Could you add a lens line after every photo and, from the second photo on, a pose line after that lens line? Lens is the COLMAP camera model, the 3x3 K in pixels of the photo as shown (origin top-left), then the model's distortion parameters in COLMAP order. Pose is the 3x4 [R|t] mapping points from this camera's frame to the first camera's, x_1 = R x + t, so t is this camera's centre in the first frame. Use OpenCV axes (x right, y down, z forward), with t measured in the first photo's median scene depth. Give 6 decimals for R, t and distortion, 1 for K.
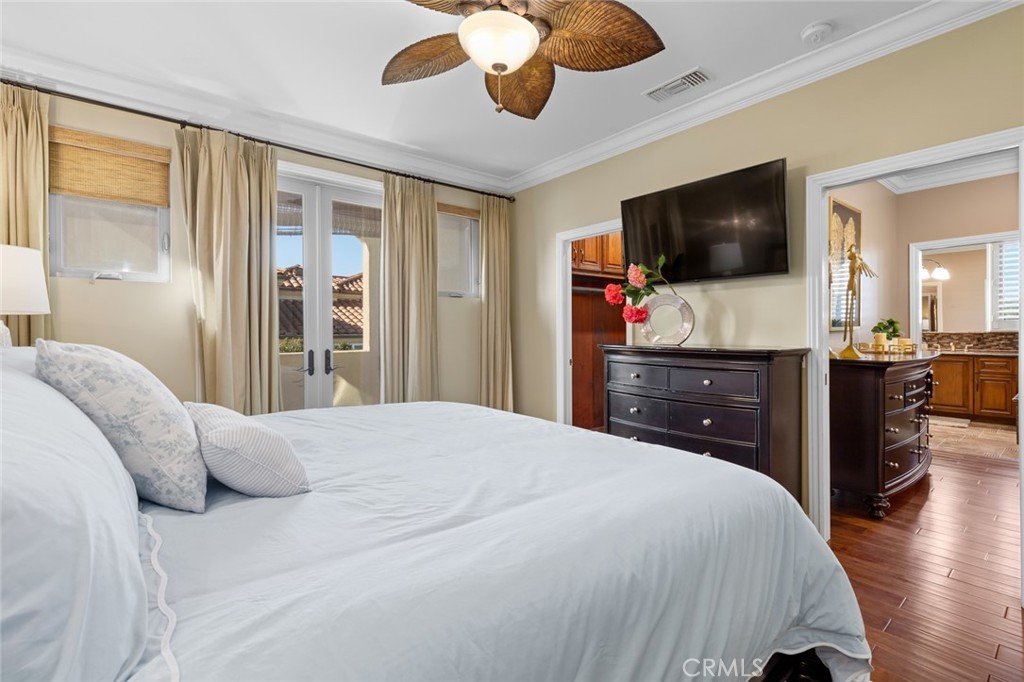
lens RADIAL K [[462.2, 0, 515.4], [0, 462.2, 334.3], [0, 0, 1]] dist [0.009120, 0.000036]
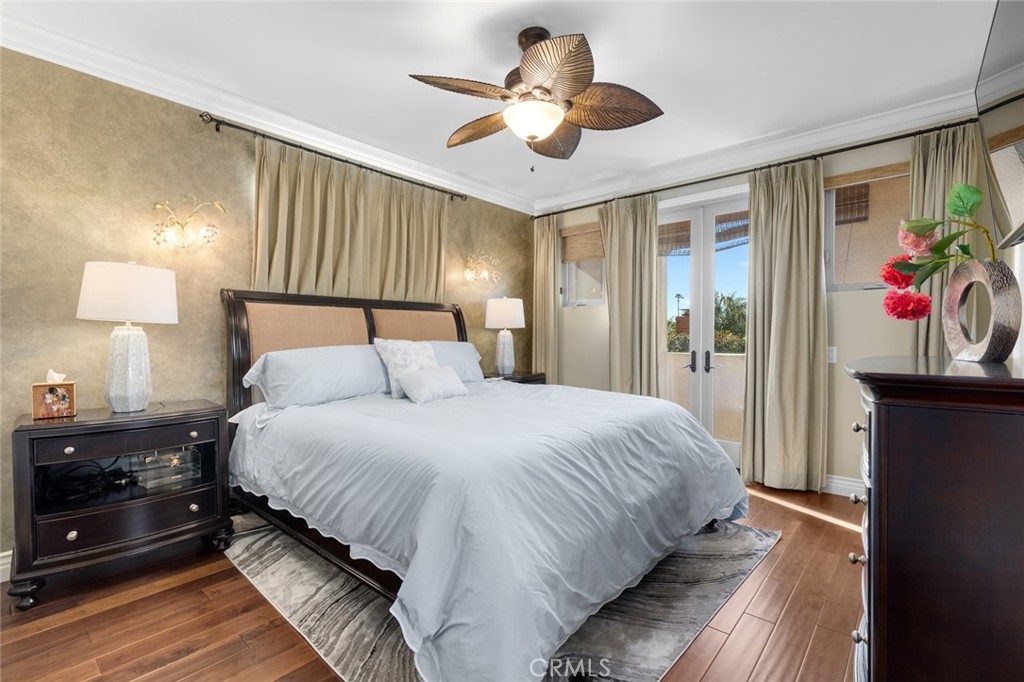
lens RADIAL K [[462.2, 0, 515.4], [0, 462.2, 334.3], [0, 0, 1]] dist [0.009120, 0.000036]
pose [[0.163679, -0.007274, -0.986487, 0.682574], [-0.004872, 0.999955, -0.008182, 0.005238], [0.986502, 0.006146, 0.163636, 0.396156]]
